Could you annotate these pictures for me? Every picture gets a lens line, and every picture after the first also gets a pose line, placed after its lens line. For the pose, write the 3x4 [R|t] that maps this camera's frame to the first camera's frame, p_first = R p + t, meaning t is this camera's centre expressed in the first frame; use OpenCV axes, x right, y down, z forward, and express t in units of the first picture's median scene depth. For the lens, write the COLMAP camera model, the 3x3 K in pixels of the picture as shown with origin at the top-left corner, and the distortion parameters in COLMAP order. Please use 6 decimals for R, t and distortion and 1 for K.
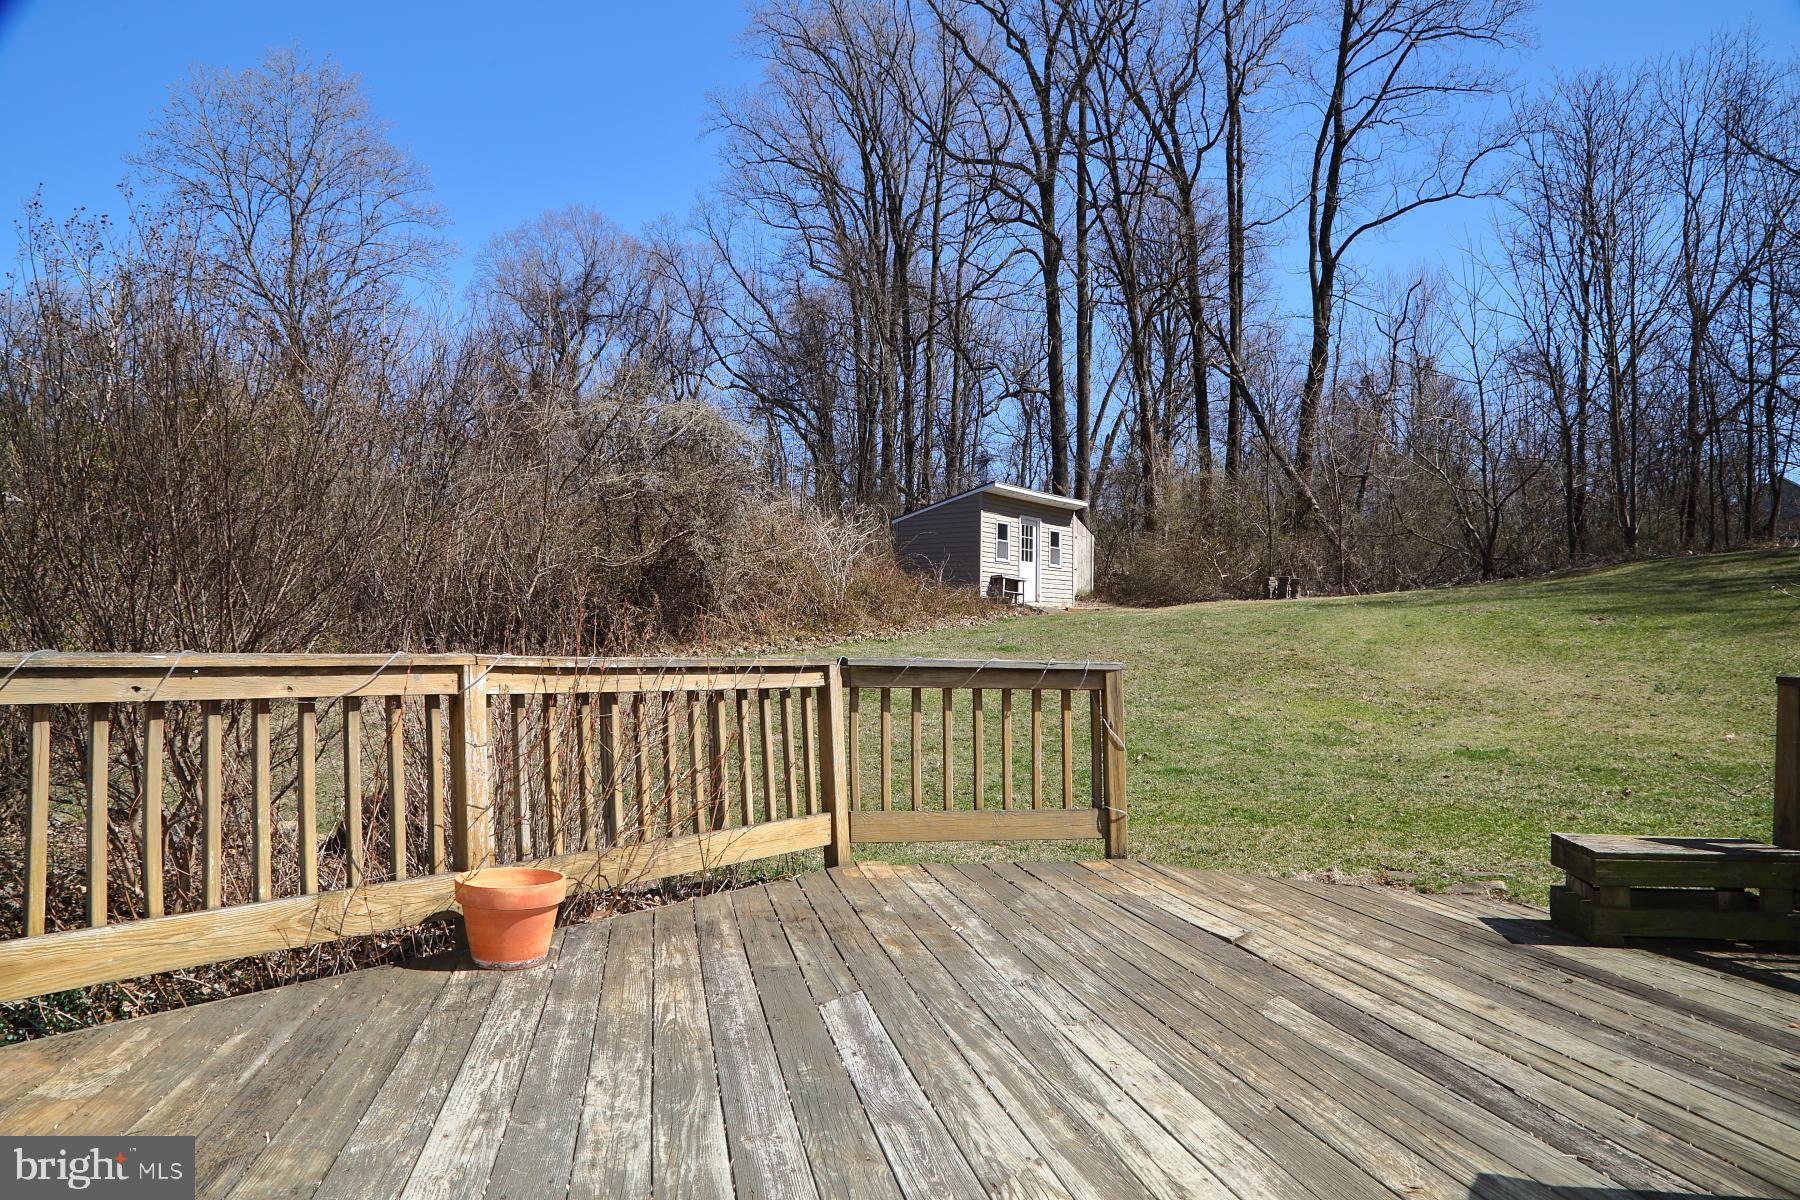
lens RADIAL K [[1217.4, 0, 903.1], [0, 1217.4, 636.9], [0, 0, 1]] dist [-0.133922, 0.070920]
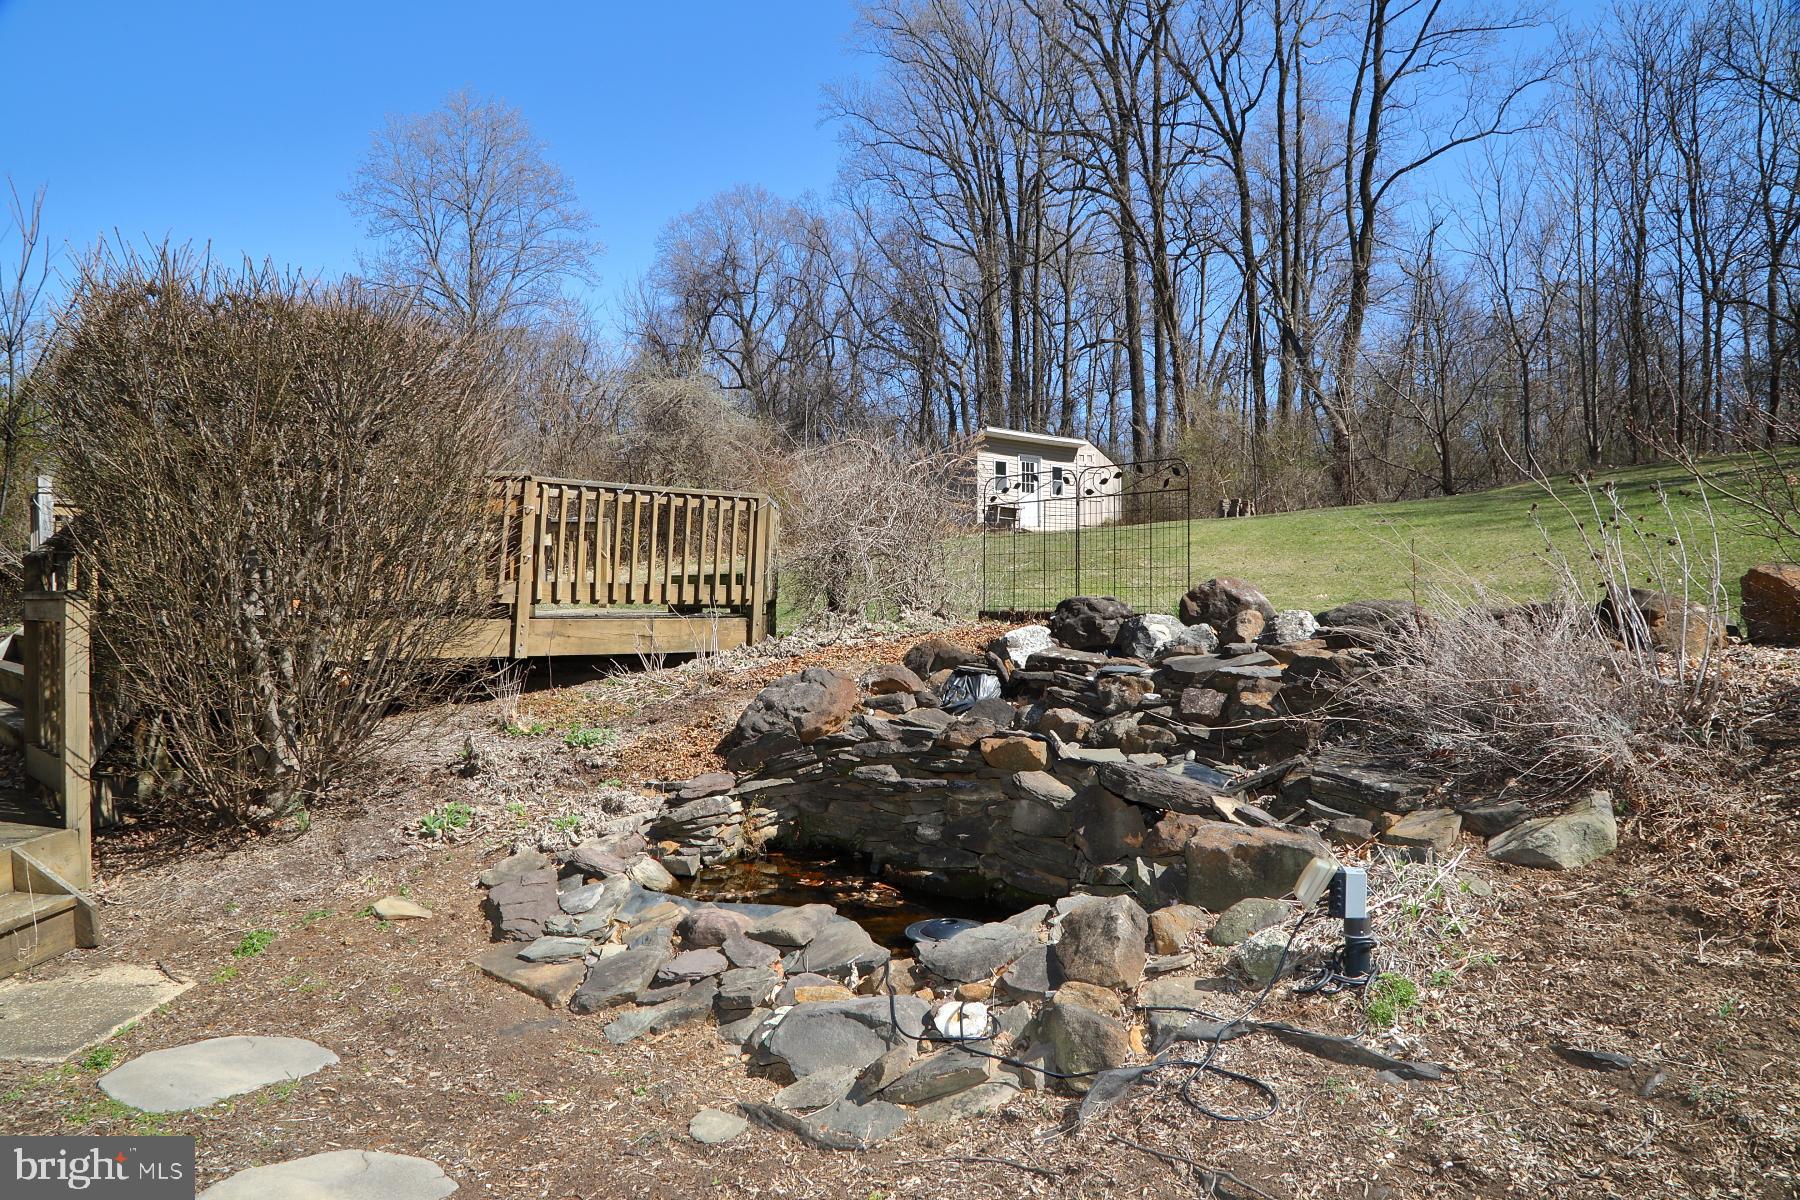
lens RADIAL K [[1230.9, 0, 893.8], [0, 1230.9, 612.8], [0, 0, 1]] dist [-0.128426, 0.073464]
pose [[0.979561, -0.010767, -0.200859, 0.154813], [0.014774, 0.999720, 0.018458, 0.022234], [0.200604, -0.021048, 0.979446, -0.142986]]
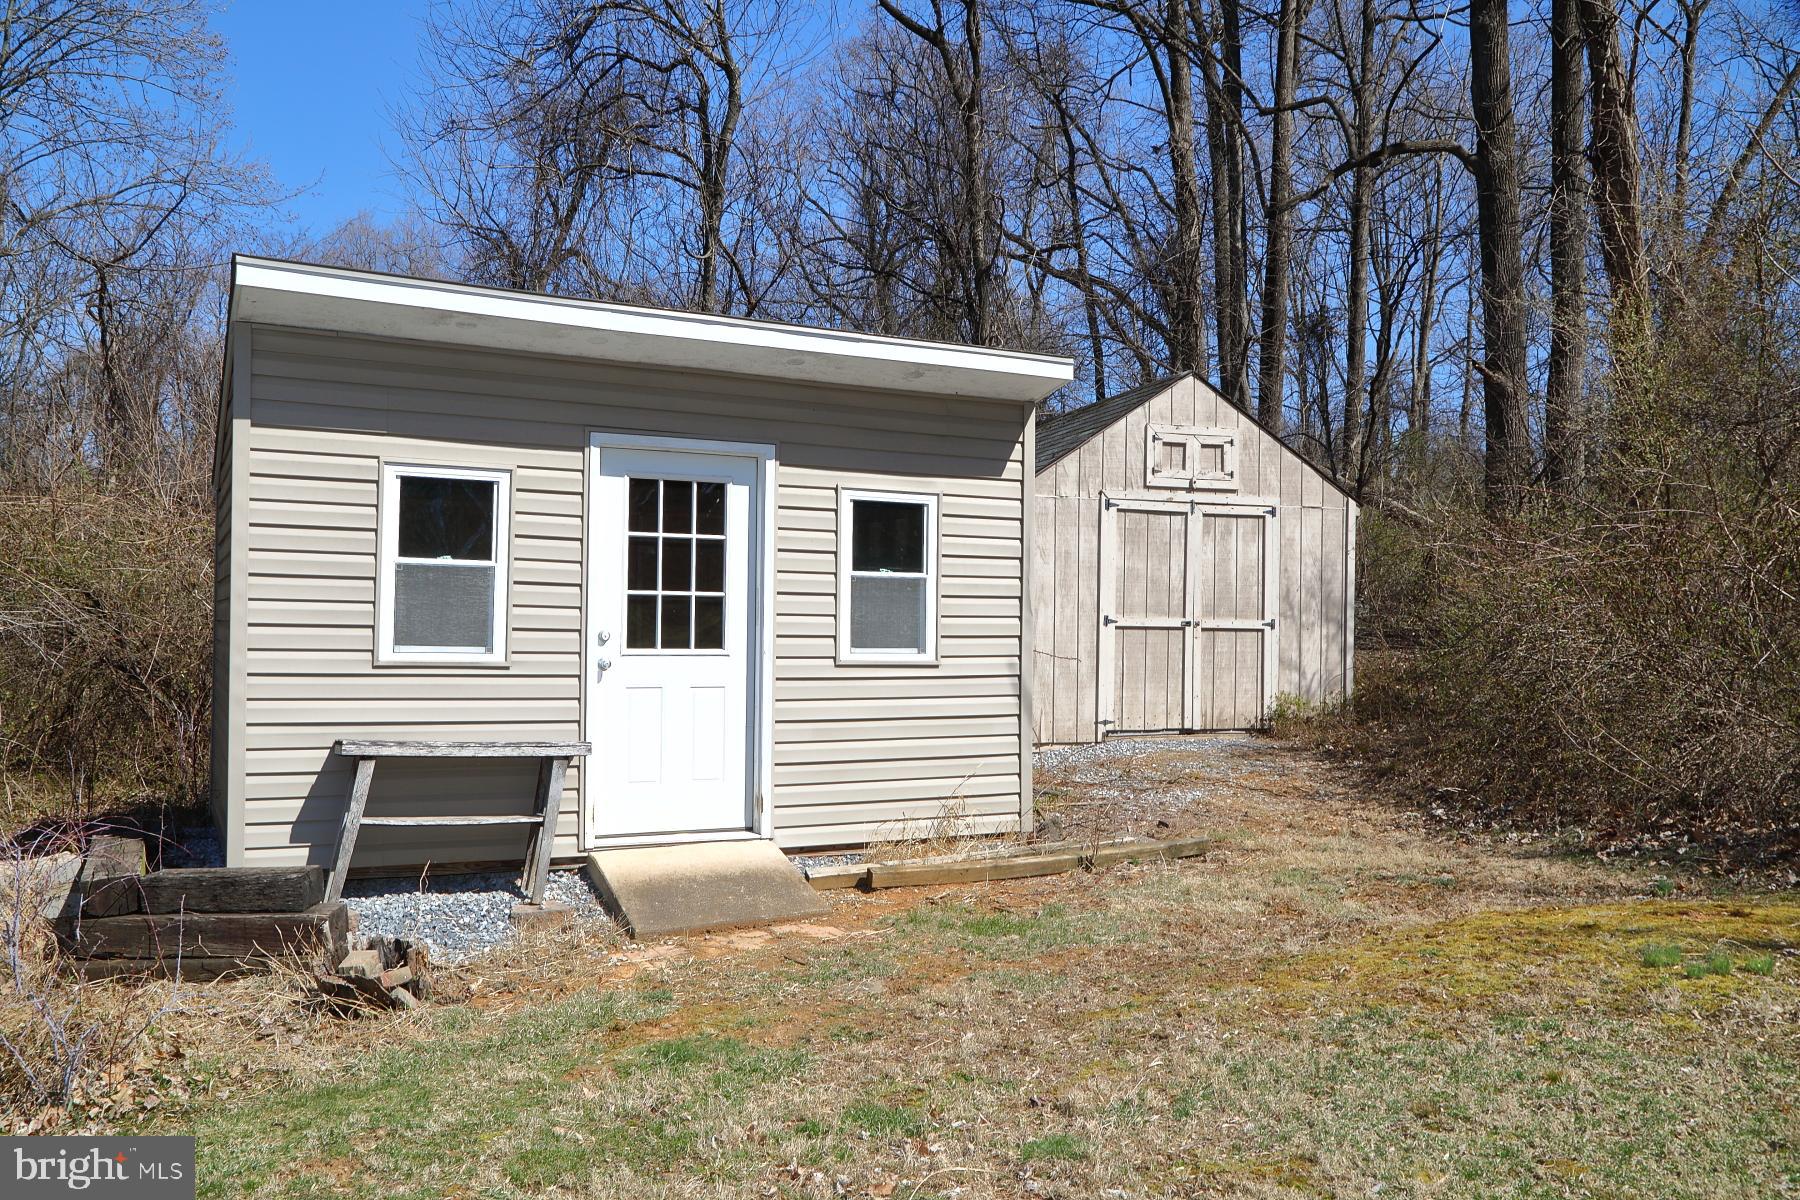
lens RADIAL K [[1442.6, 0, 901.8], [0, 1442.6, 610.5], [0, 0, 1]] dist [-0.069418, 0.071597]
pose [[0.896828, -0.025434, -0.441648, 0.182763], [0.017987, 0.999617, -0.021042, -0.045977], [0.442013, 0.010927, 0.896942, 0.574323]]
